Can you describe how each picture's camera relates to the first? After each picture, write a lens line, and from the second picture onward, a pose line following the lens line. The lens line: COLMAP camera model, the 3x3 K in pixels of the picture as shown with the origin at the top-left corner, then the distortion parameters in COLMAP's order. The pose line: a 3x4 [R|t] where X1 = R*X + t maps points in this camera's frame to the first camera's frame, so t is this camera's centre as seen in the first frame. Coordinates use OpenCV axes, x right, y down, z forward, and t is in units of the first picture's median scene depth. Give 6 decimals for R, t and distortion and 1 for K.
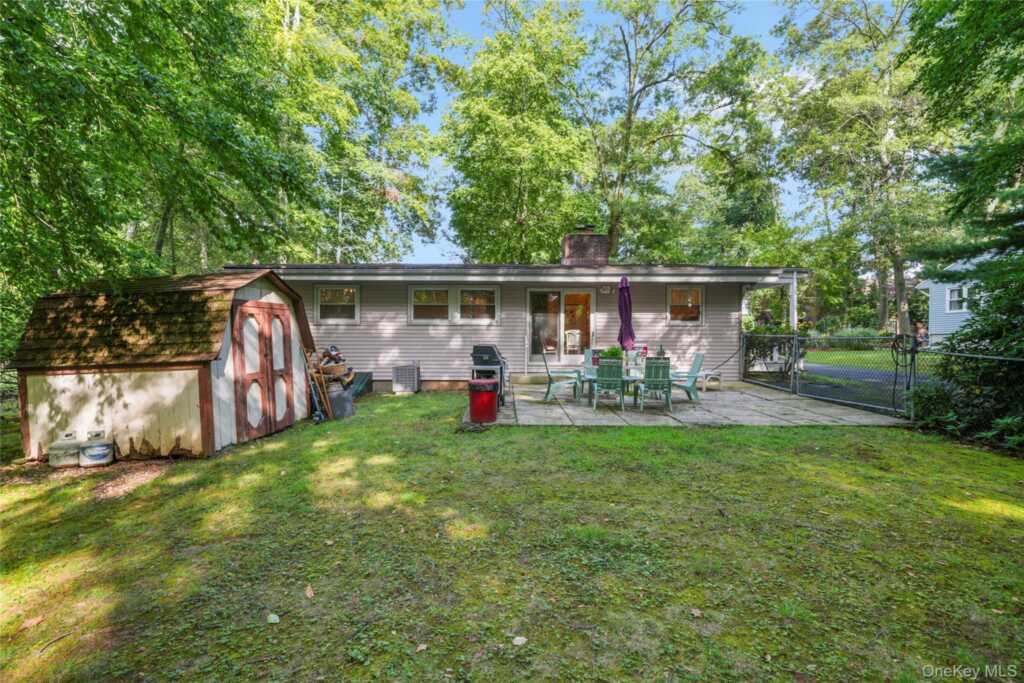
lens RADIAL K [[493.6, 0, 497.2], [0, 493.6, 340.5], [0, 0, 1]] dist [-0.000397, -0.000326]
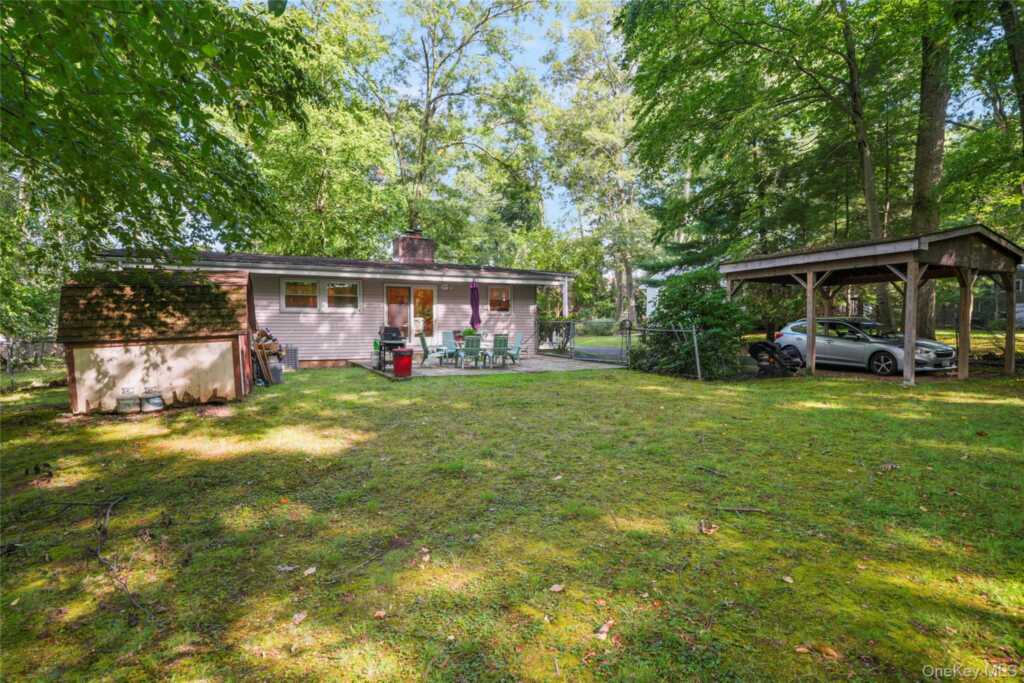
lens RADIAL K [[507.8, 0, 512.0], [0, 507.8, 341.5], [0, 0, 1]] dist [0.002404, 0.000103]
pose [[0.898240, -0.015733, 0.439224, -0.221597], [0.006681, 0.999732, 0.022149, 0.013564], [-0.439455, -0.016961, 0.898105, -0.294705]]
